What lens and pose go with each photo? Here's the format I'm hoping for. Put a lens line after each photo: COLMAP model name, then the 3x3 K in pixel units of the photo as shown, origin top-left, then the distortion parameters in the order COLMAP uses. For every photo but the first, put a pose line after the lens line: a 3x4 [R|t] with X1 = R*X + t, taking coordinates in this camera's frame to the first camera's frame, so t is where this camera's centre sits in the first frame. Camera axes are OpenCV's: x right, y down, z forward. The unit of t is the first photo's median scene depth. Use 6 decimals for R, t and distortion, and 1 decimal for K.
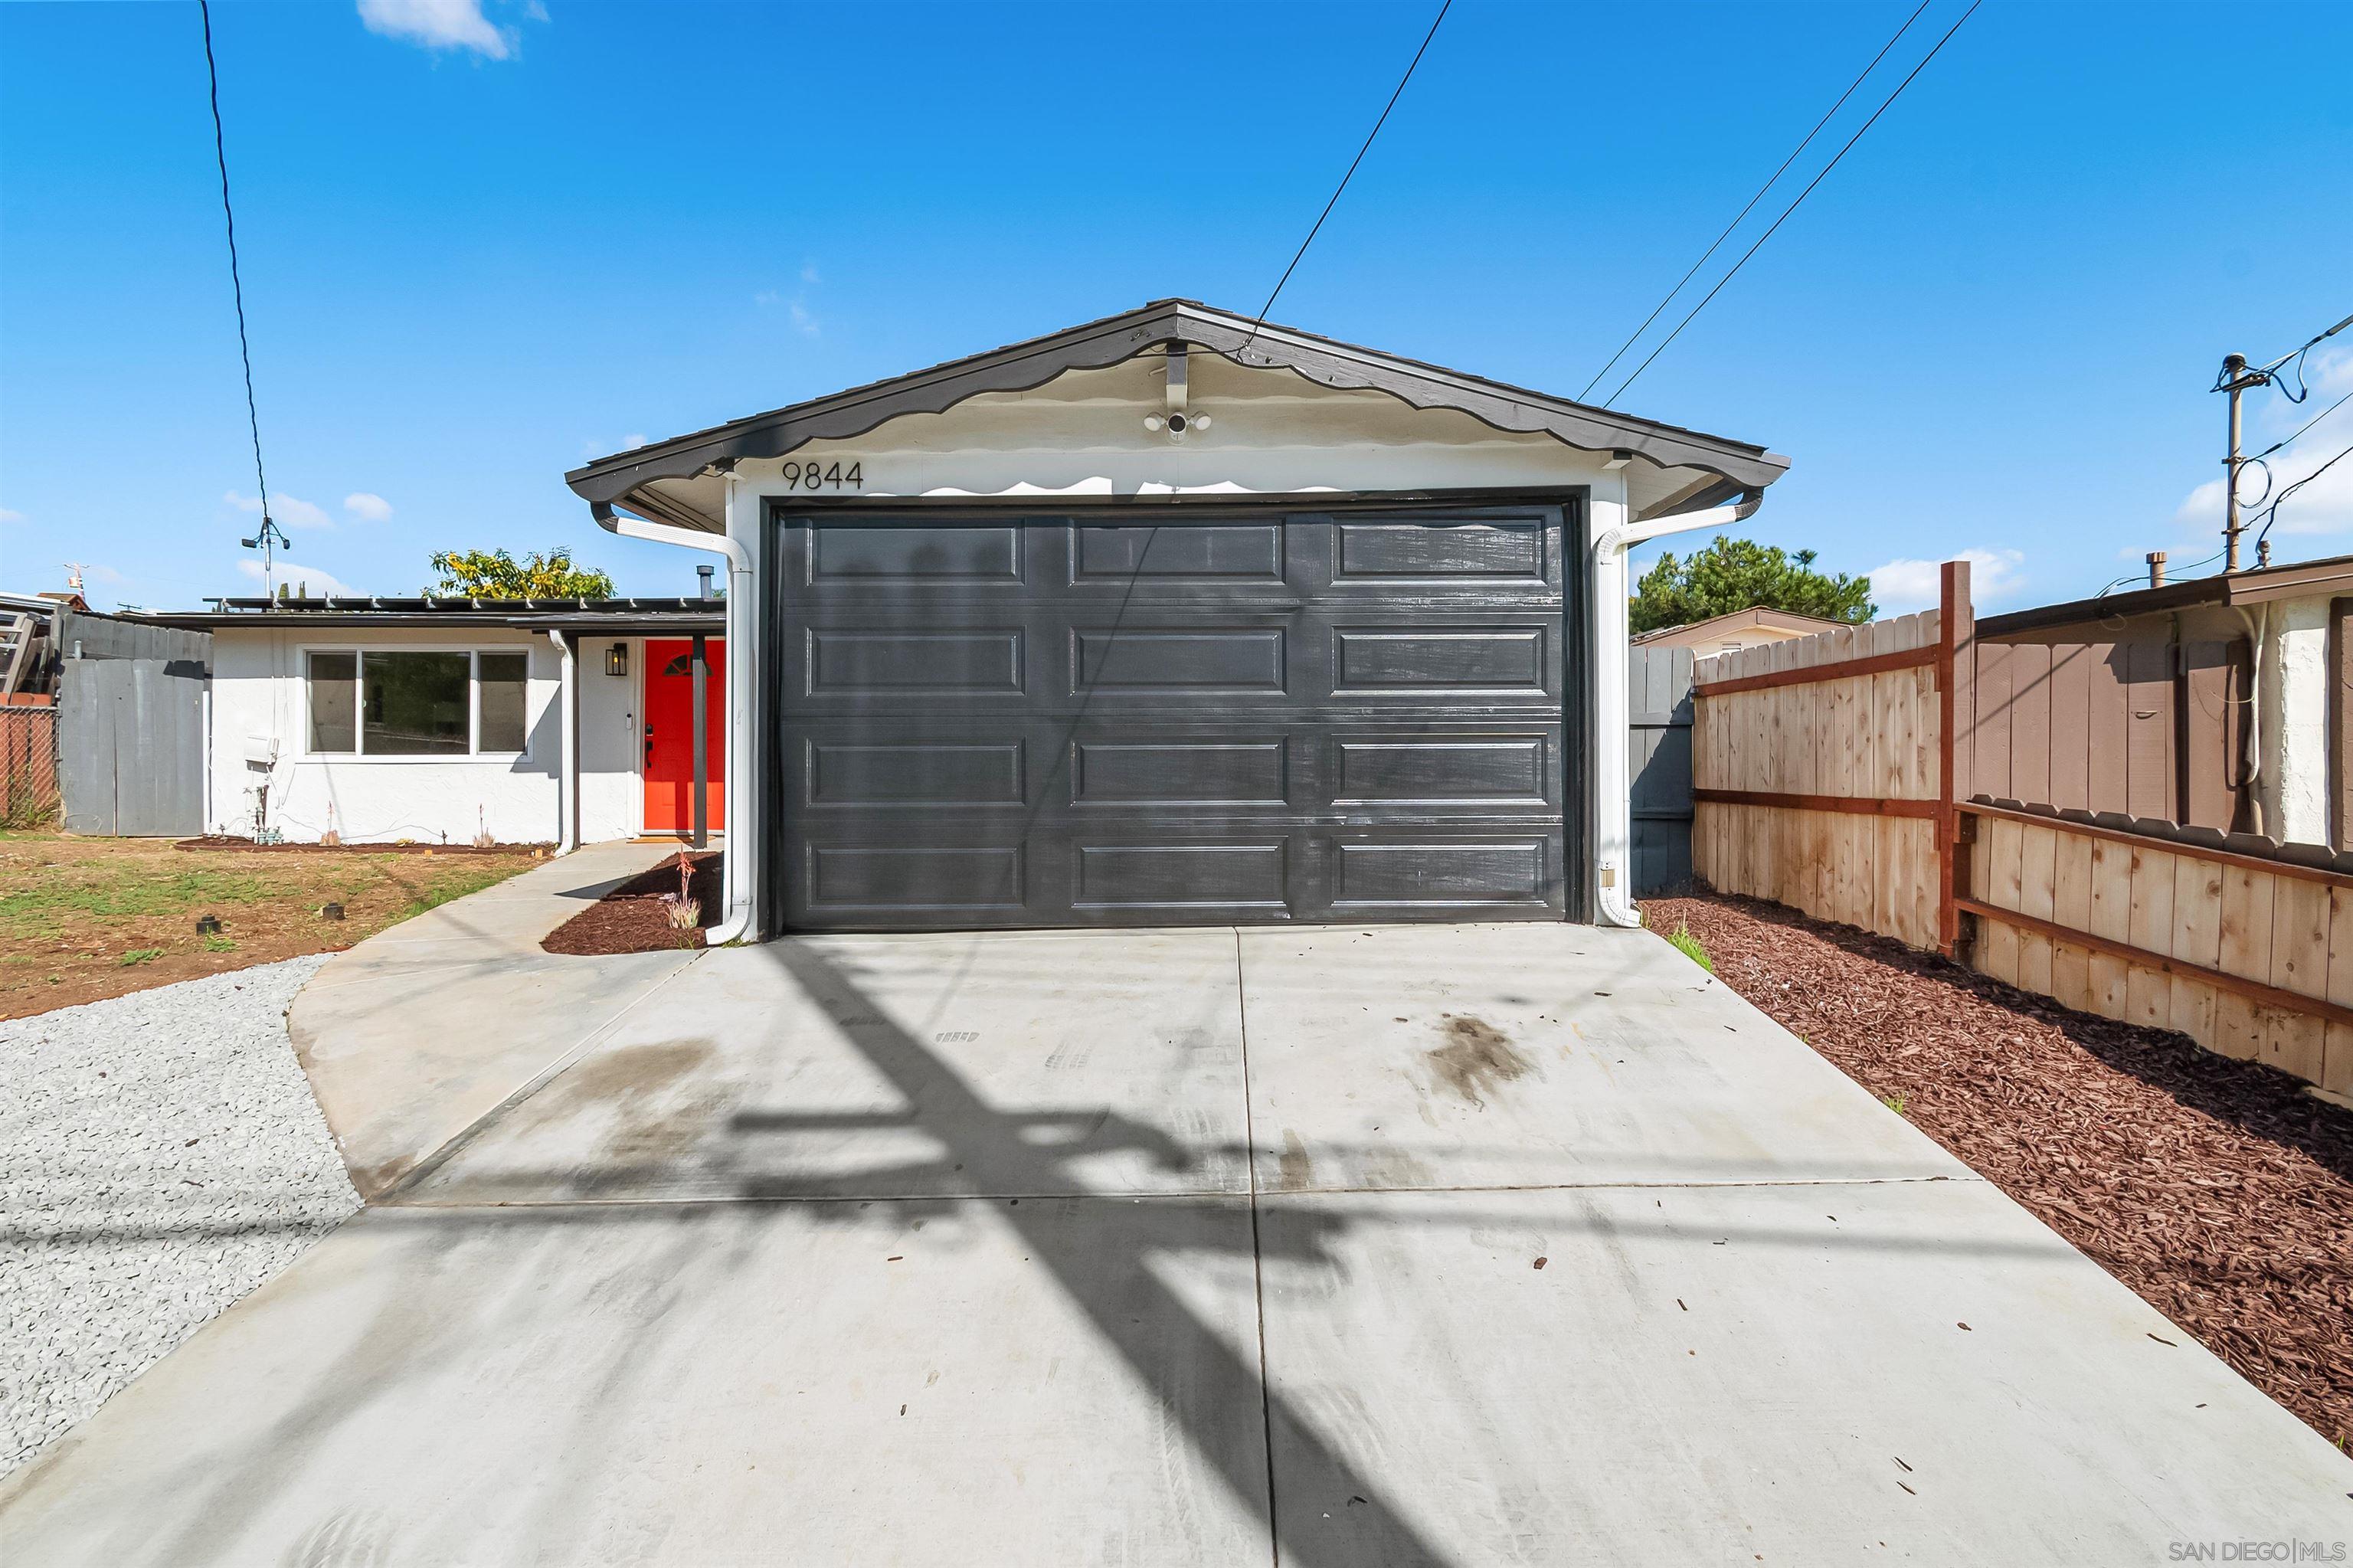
lens RADIAL K [[1082.3, 0, 1178.5], [0, 1082.3, 766.3], [0, 0, 1]] dist [0.005077, -0.000031]
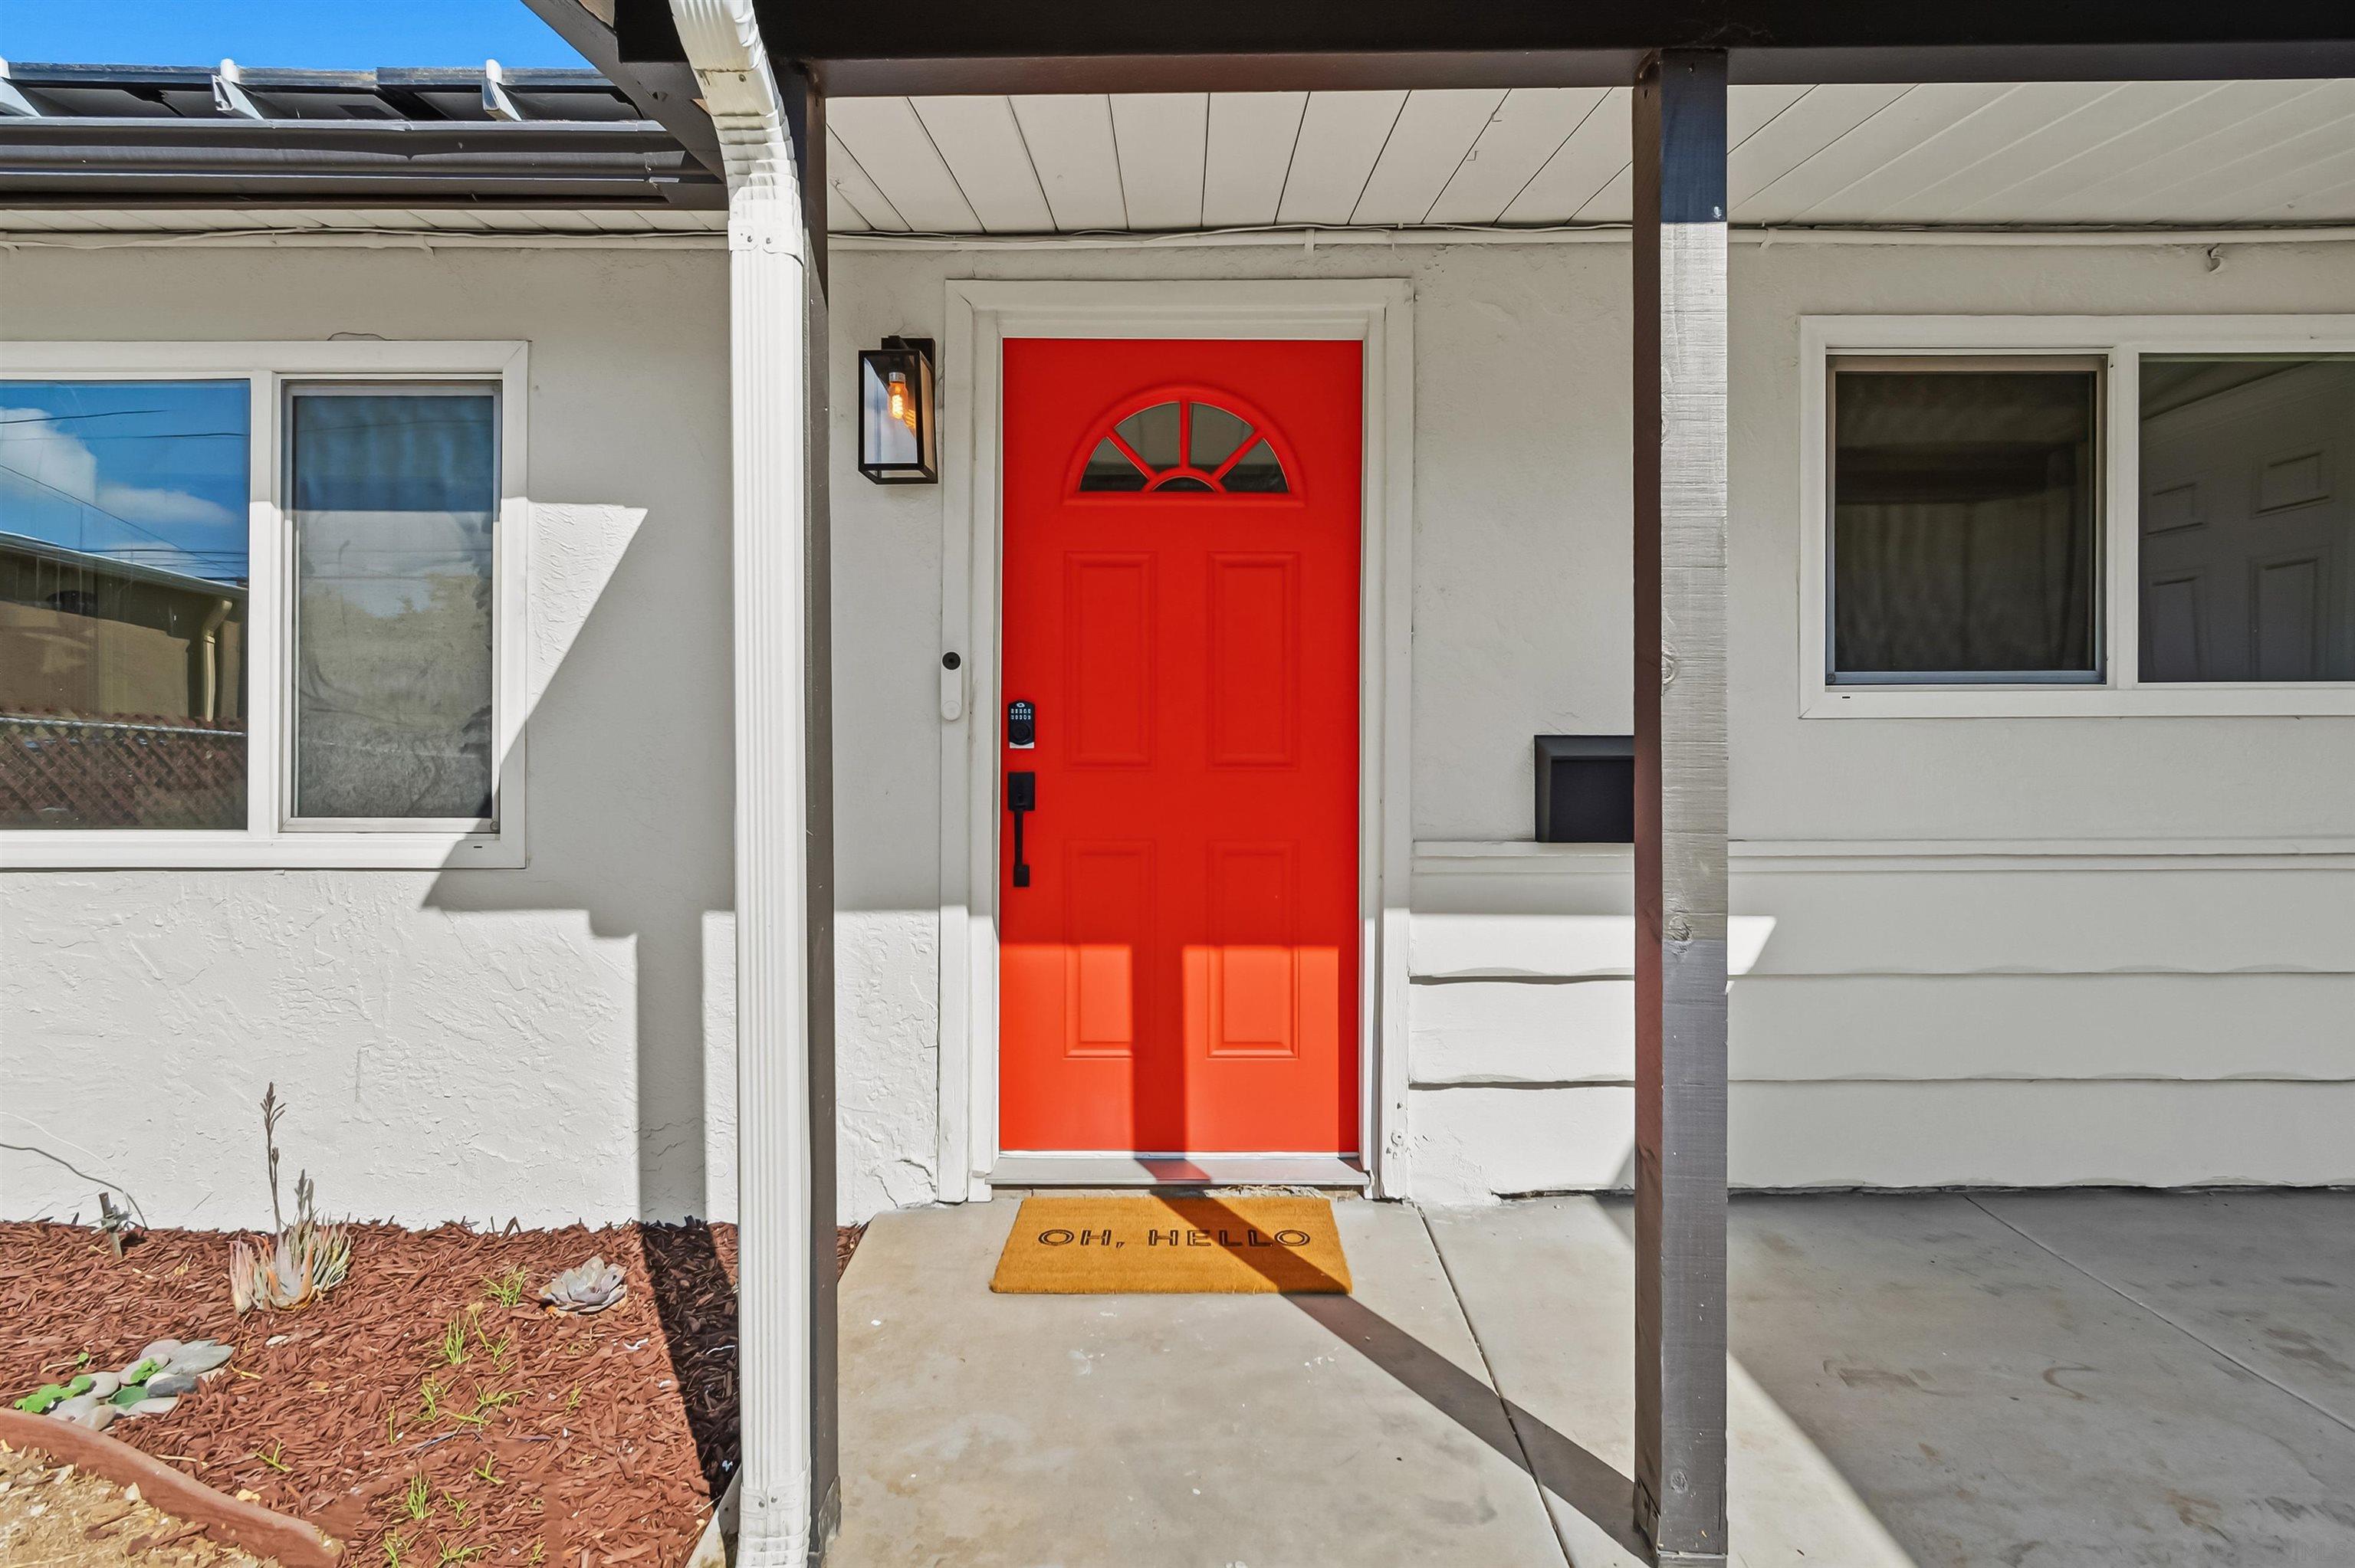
lens RADIAL K [[1083.1, 0, 1185.0], [0, 1083.1, 780.0], [0, 0, 1]] dist [0.005077, -0.000031]
pose [[0.999987, 0.001086, 0.005031, -0.464257], [-0.001106, 0.999991, 0.004098, -0.023277], [-0.005026, -0.004103, 0.999979, 0.782476]]
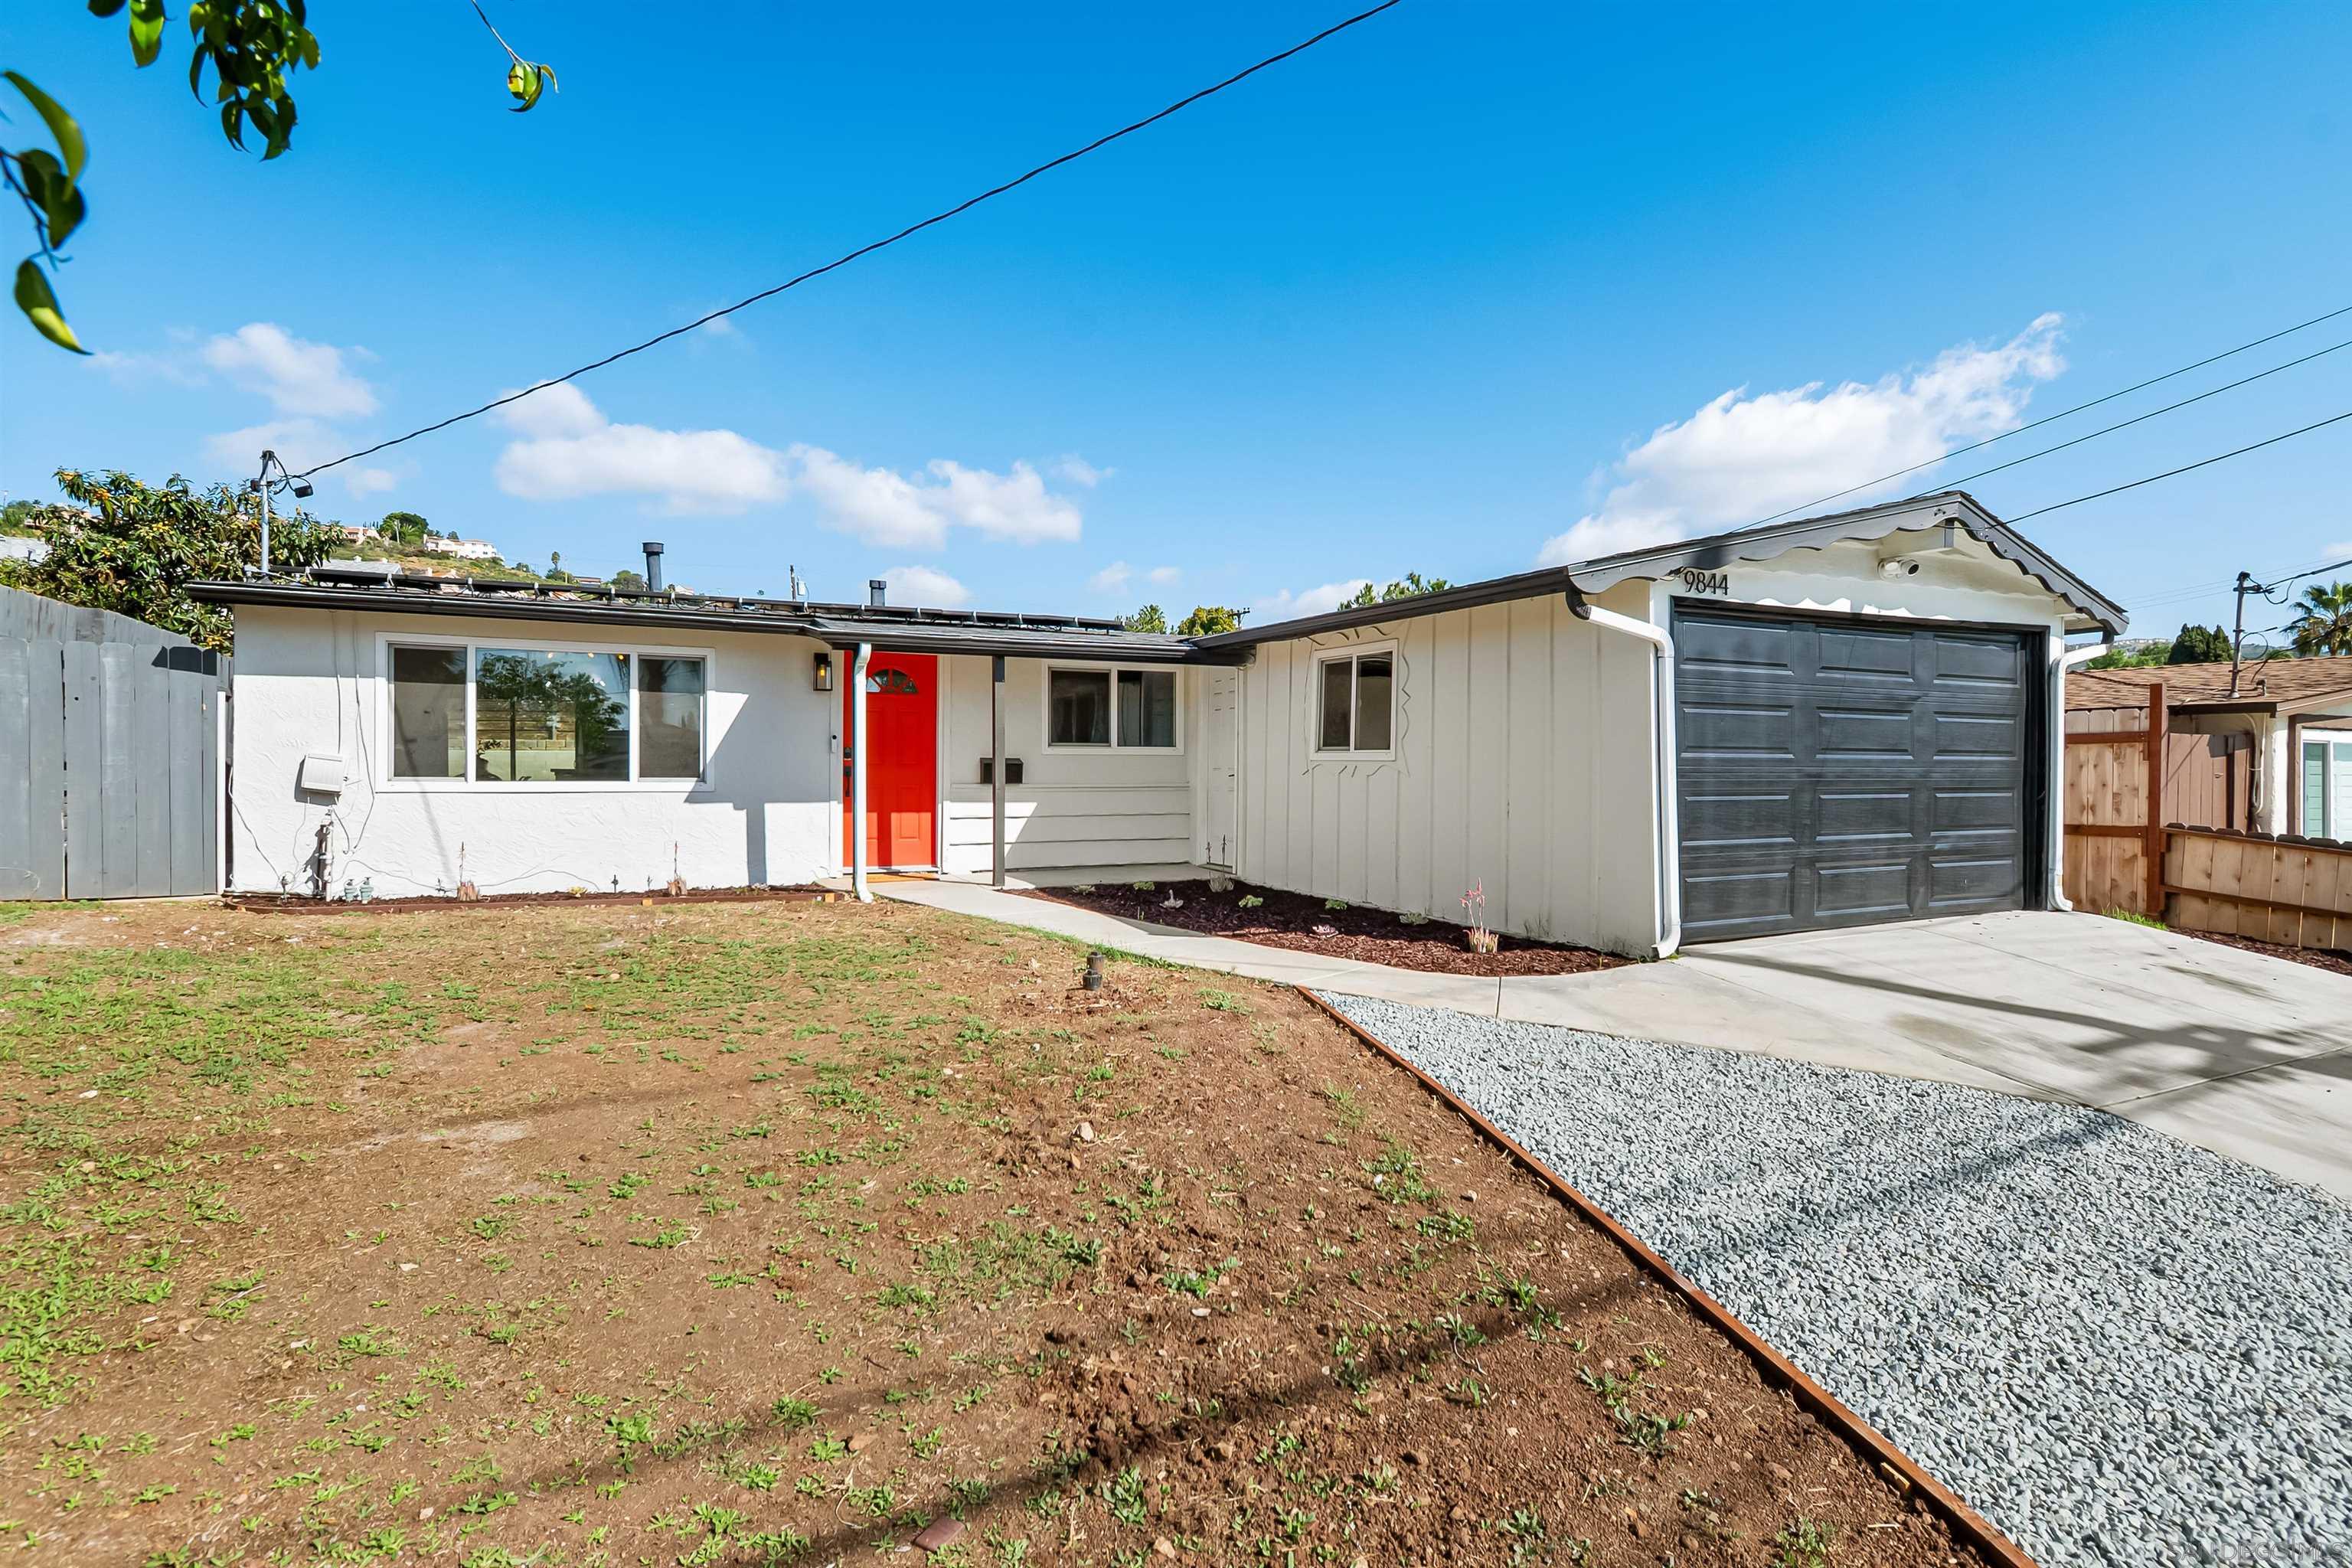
lens RADIAL K [[1207.2, 0, 1160.3], [0, 1207.2, 783.2], [0, 0, 1]] dist [0.006756, 0.000334]
pose [[0.893842, 0.001293, 0.448381, -0.718104], [-0.006087, 0.999939, 0.009251, -0.020596], [-0.448342, -0.010998, 0.893795, 0.010002]]
